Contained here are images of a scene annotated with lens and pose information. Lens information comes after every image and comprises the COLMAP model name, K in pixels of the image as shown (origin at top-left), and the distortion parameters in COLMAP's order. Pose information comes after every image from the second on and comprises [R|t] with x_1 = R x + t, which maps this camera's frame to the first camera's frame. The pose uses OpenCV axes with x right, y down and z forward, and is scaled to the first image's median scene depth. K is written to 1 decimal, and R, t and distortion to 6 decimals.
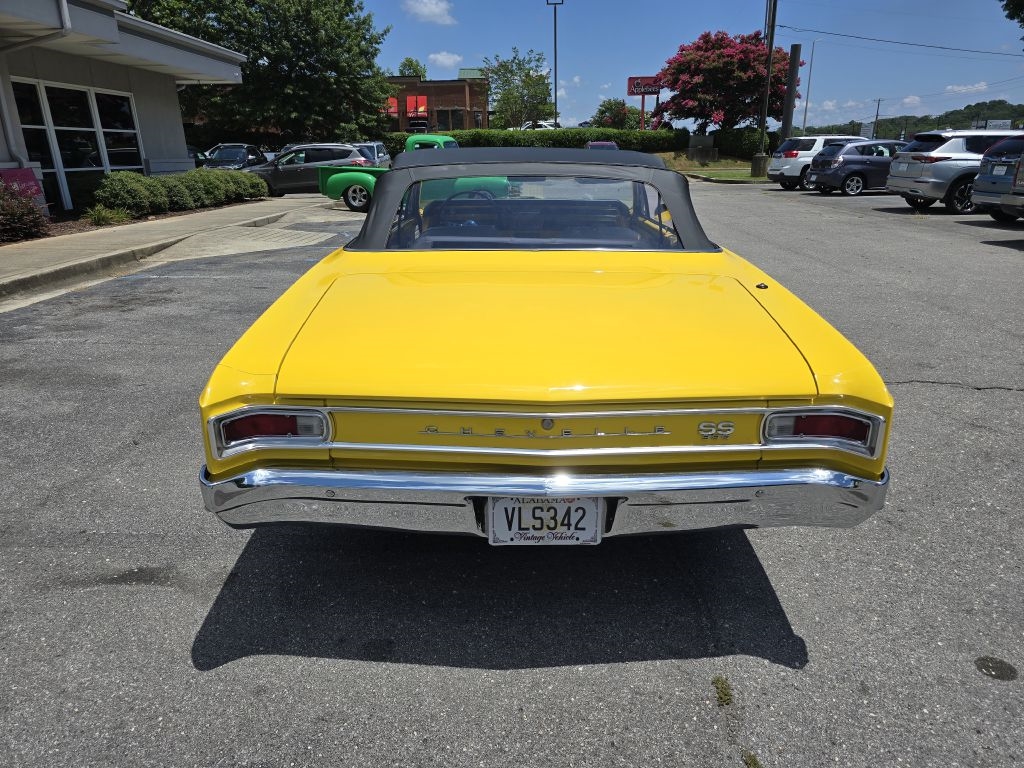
lens RADIAL K [[682.4, 0, 519.0], [0, 682.4, 388.1], [0, 0, 1]] dist [0.059395, -0.054463]
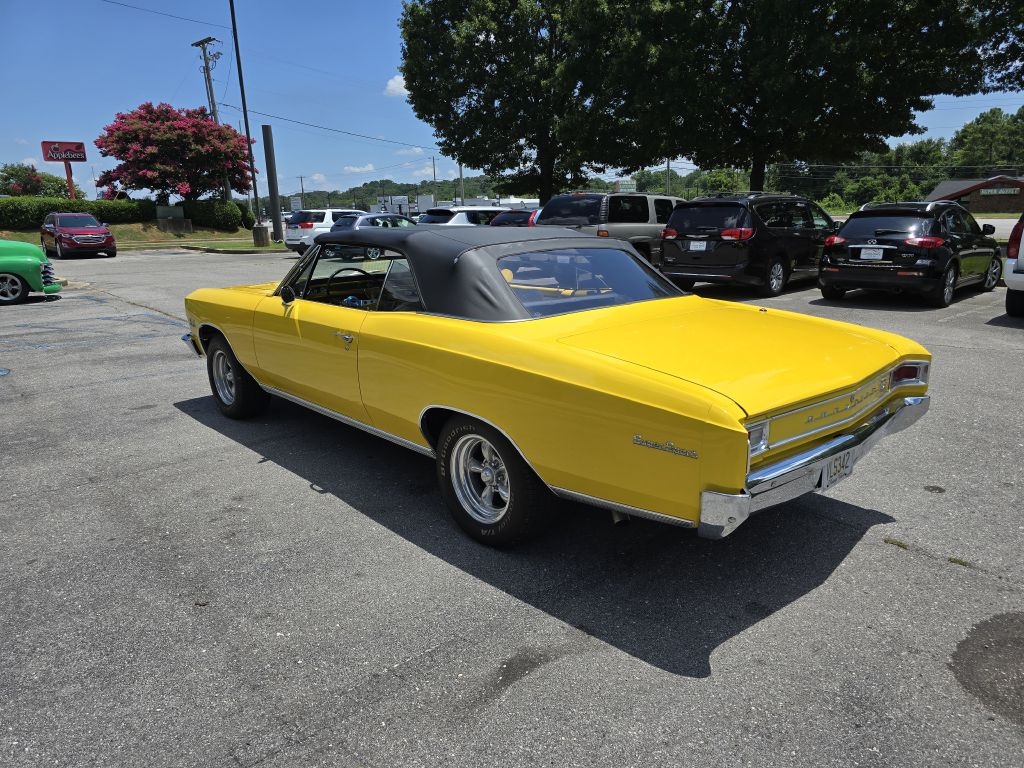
lens RADIAL K [[682.4, 0, 514.7], [0, 682.4, 387.8], [0, 0, 1]] dist [0.059395, -0.054463]
pose [[0.732843, -0.173763, 0.657836, -0.119731], [0.234504, 0.972105, -0.004468, -0.011103], [-0.638709, 0.157540, 0.753148, 0.023567]]
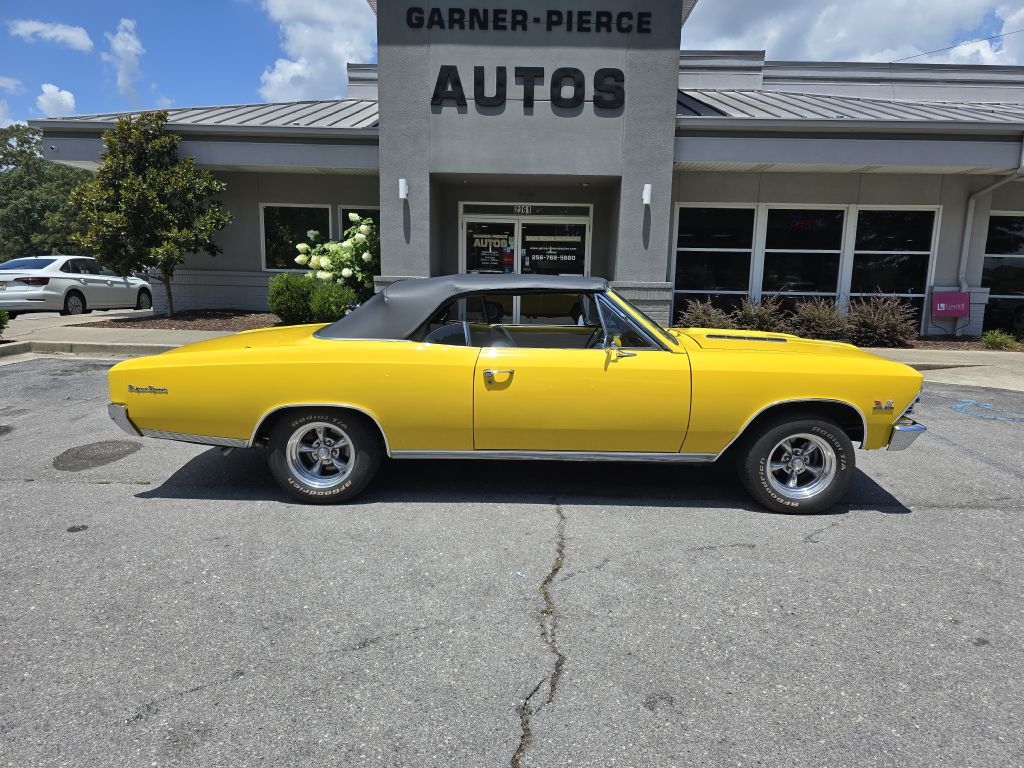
lens RADIAL K [[682.4, 0, 520.7], [0, 682.4, 390.7], [0, 0, 1]] dist [0.059395, -0.054463]
pose [[-0.010540, 0.180099, -0.983592, 0.224387], [-0.342464, 0.923509, 0.172768, -0.063415], [0.939472, 0.338666, 0.051944, 0.172492]]
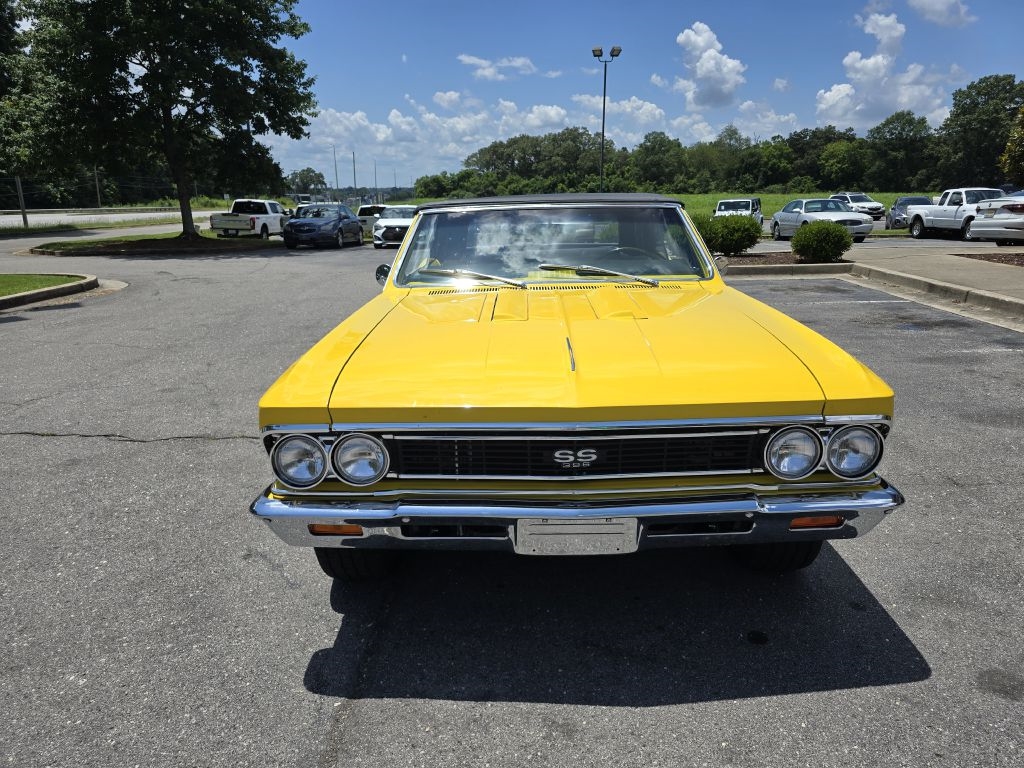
lens RADIAL K [[682.4, 0, 517.8], [0, 682.4, 390.5], [0, 0, 1]] dist [0.059395, -0.054463]
pose [[-0.999669, 0.016876, 0.019397, 0.006983], [0.024921, 0.821580, 0.569548, -0.121251], [-0.006324, 0.569843, -0.821729, 0.351091]]
